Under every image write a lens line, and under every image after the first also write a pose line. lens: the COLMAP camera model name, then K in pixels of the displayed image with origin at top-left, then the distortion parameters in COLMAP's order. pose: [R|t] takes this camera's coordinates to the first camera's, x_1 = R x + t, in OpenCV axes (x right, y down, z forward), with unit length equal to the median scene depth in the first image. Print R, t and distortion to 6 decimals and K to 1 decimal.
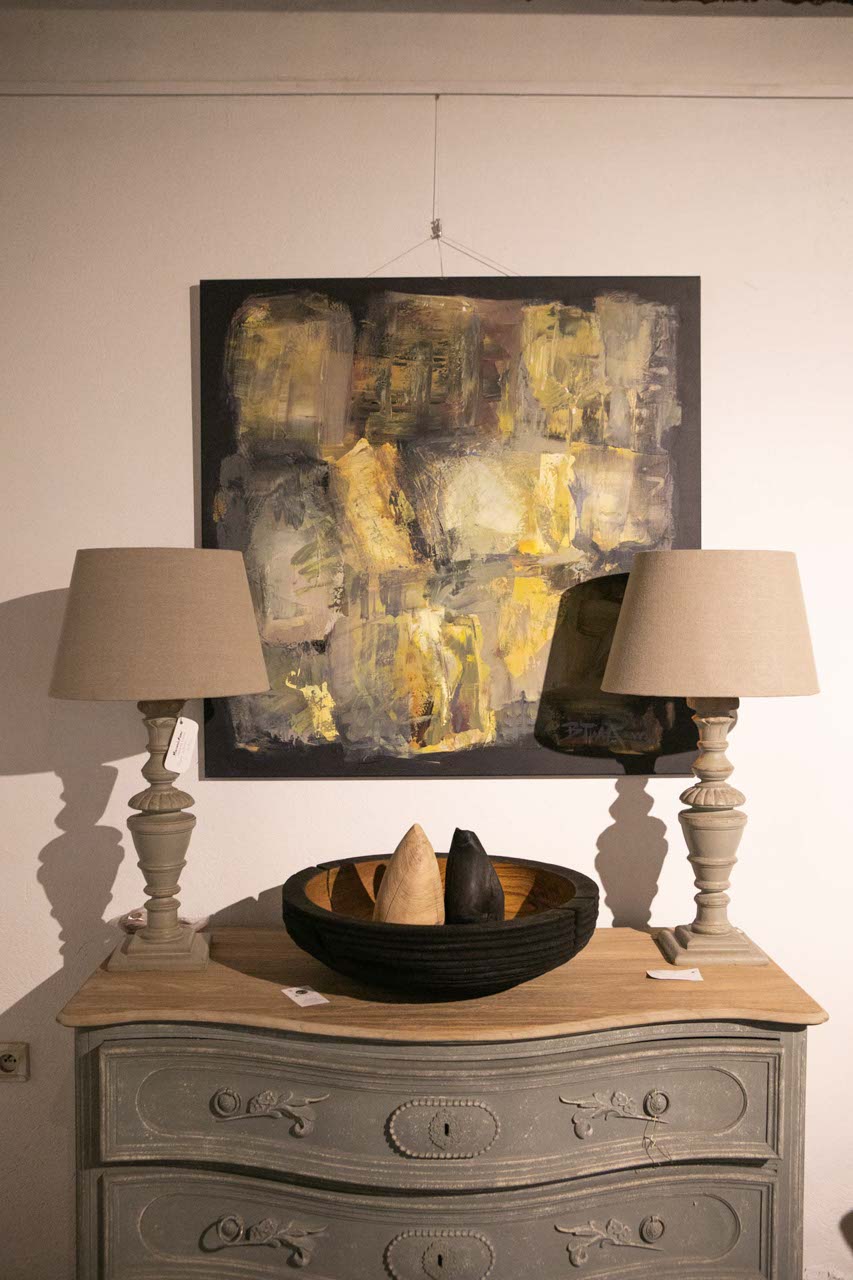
lens RADIAL K [[1168.7, 0, 426.8], [0, 1168.7, 640.5], [0, 0, 1]] dist [-0.011348, 0.000000]
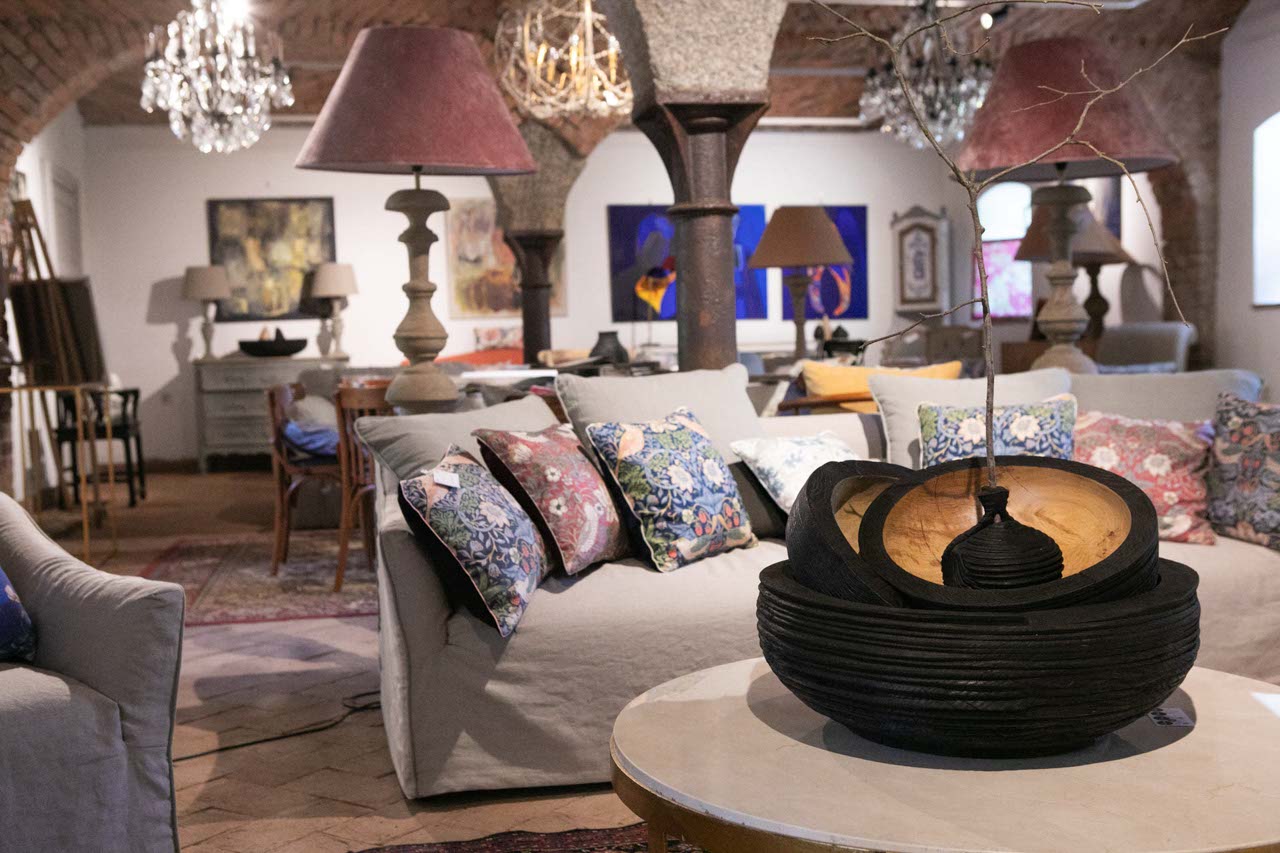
lens RADIAL K [[1589.2, 0, 640.5], [0, 1589.2, 425.4], [0, 0, 1]] dist [0.072559, 0.000000]
pose [[0.990470, -0.038794, 0.132152, 0.528869], [0.032607, 0.998283, 0.048665, 0.253332], [-0.133813, -0.043892, 0.990034, -4.728890]]
